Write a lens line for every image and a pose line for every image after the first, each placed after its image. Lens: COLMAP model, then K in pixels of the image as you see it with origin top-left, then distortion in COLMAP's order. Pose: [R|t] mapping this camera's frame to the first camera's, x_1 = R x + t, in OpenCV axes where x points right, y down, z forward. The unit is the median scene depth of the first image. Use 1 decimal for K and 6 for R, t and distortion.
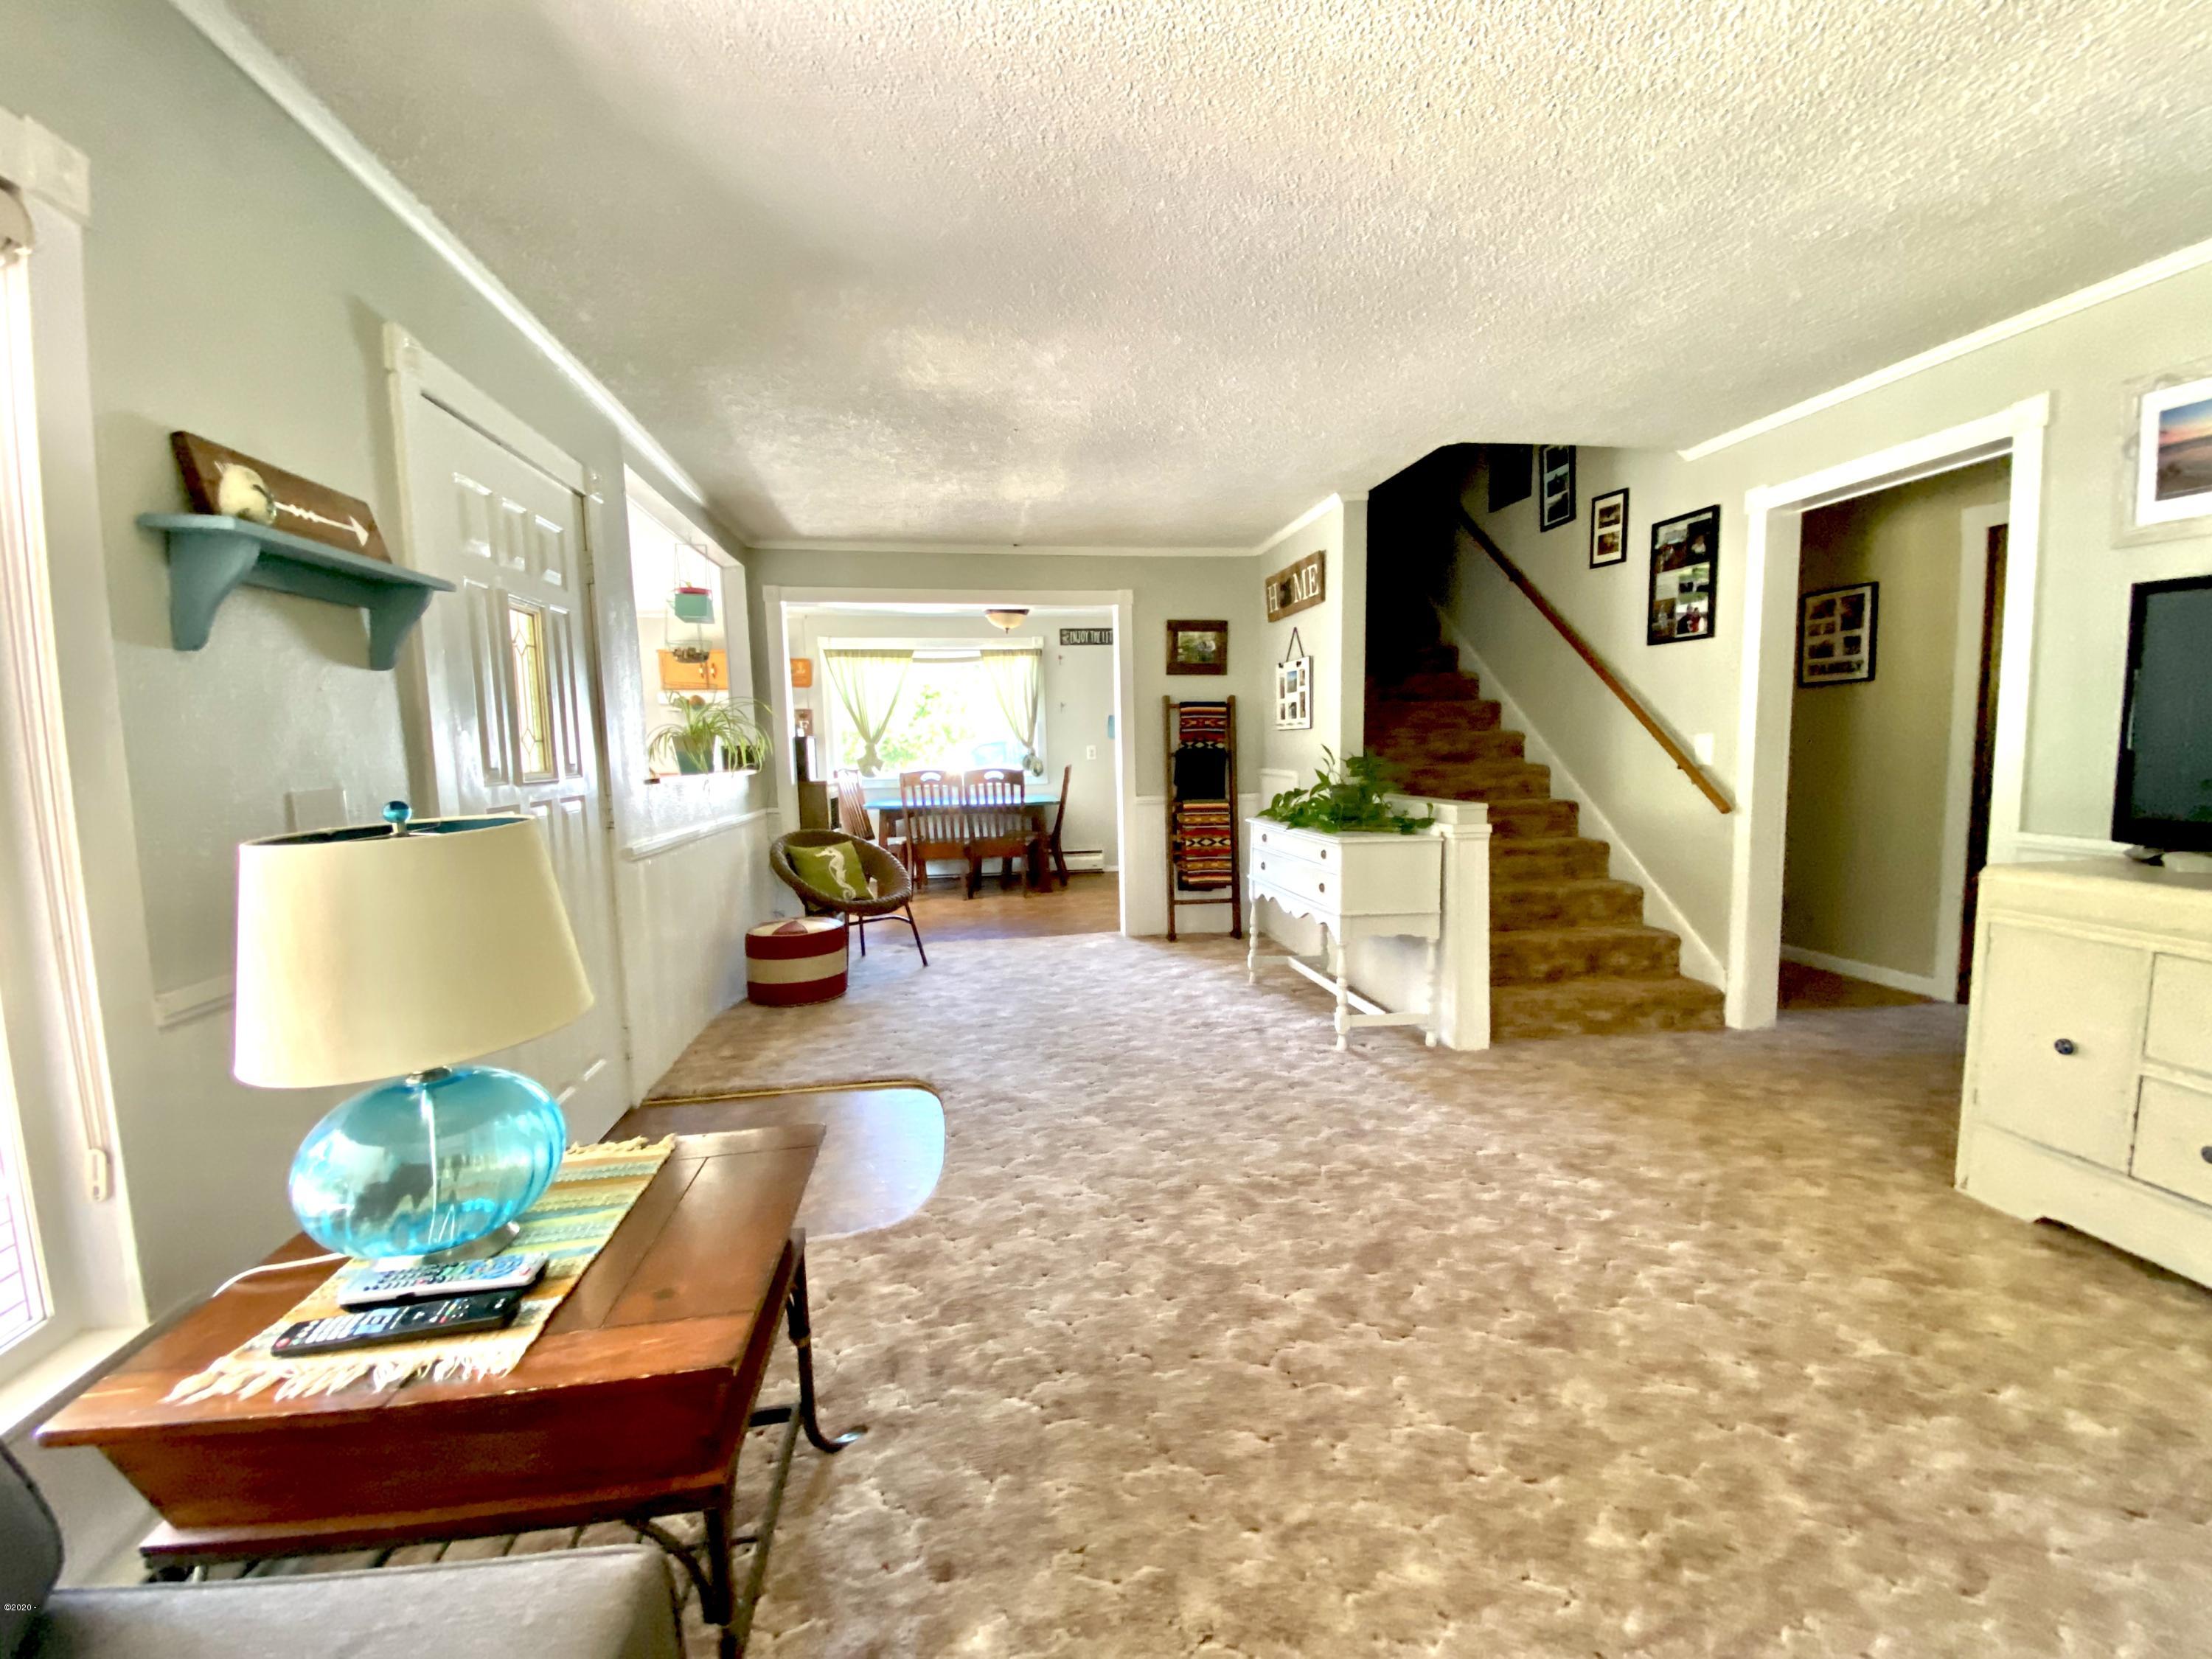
lens RADIAL K [[898.8, 0, 1106.0], [0, 898.8, 829.5], [0, 0, 1]] dist [0.055061, -0.036839]
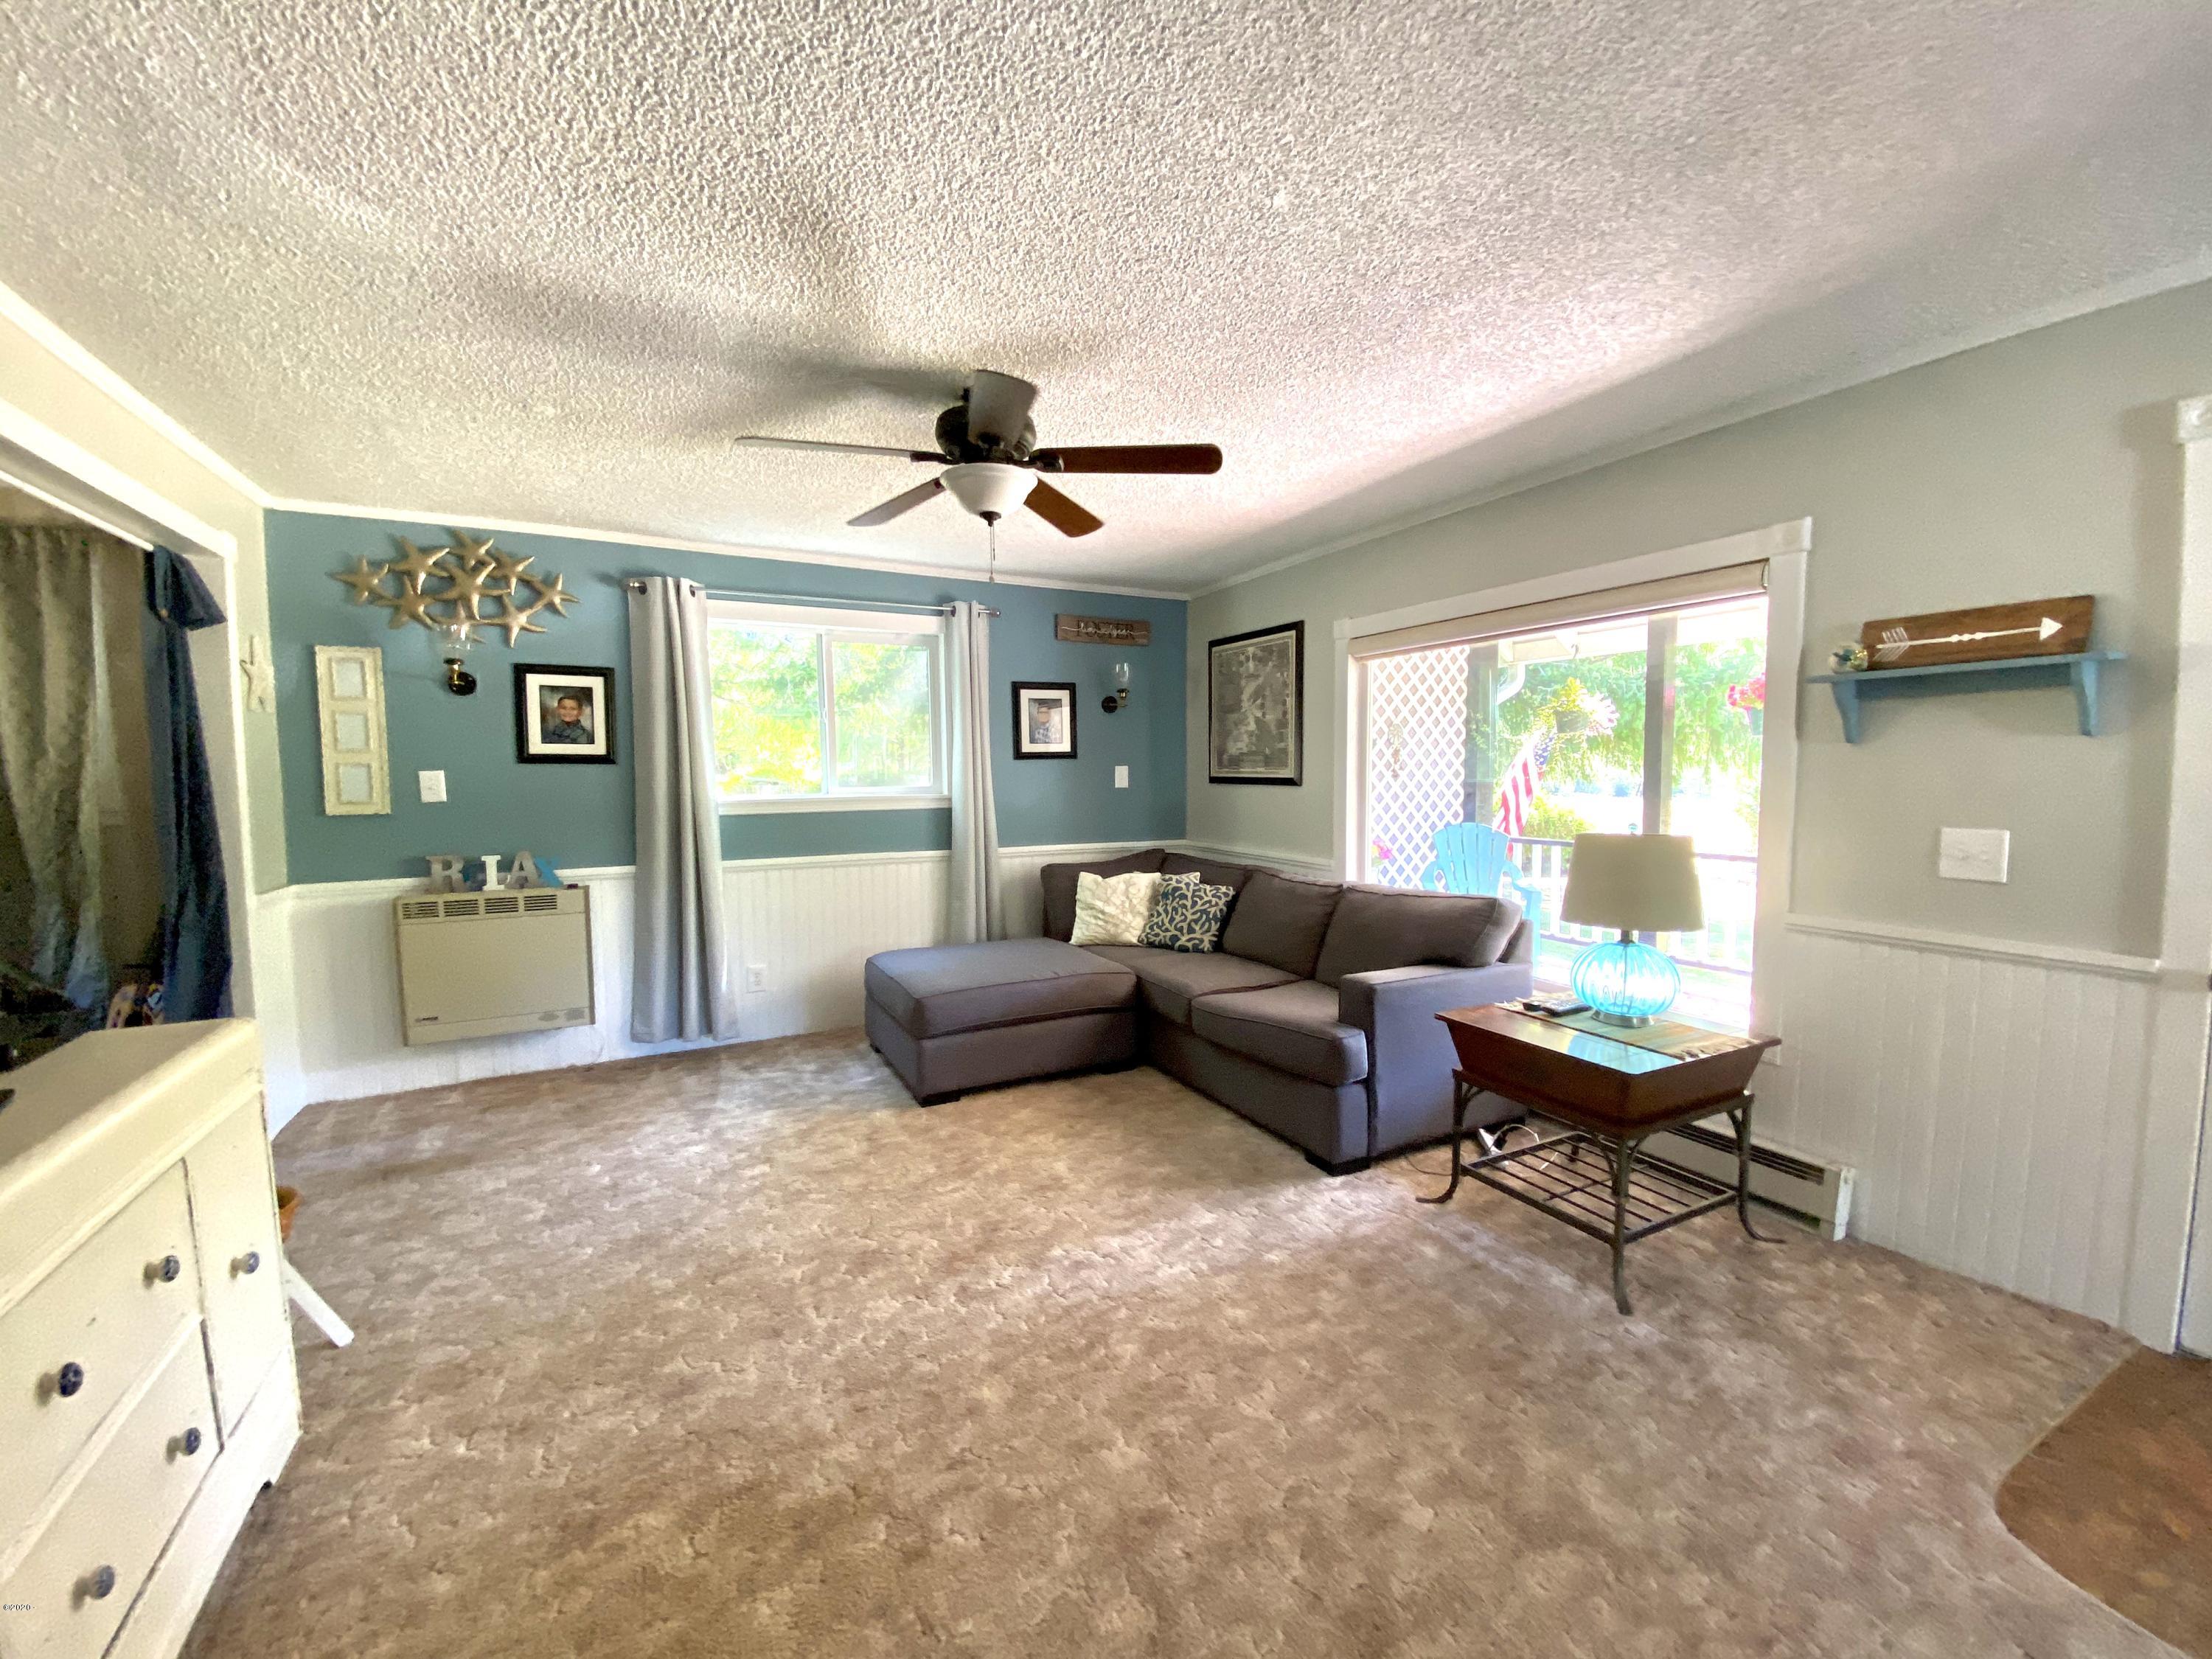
lens RADIAL K [[898.8, 0, 1106.0], [0, 898.8, 829.5], [0, 0, 1]] dist [0.055061, -0.036839]
pose [[-0.948660, 0.047140, -0.312765, 0.783783], [-0.003828, 0.987048, 0.160380, -0.242757], [0.316274, 0.153344, -0.936193, 1.759424]]
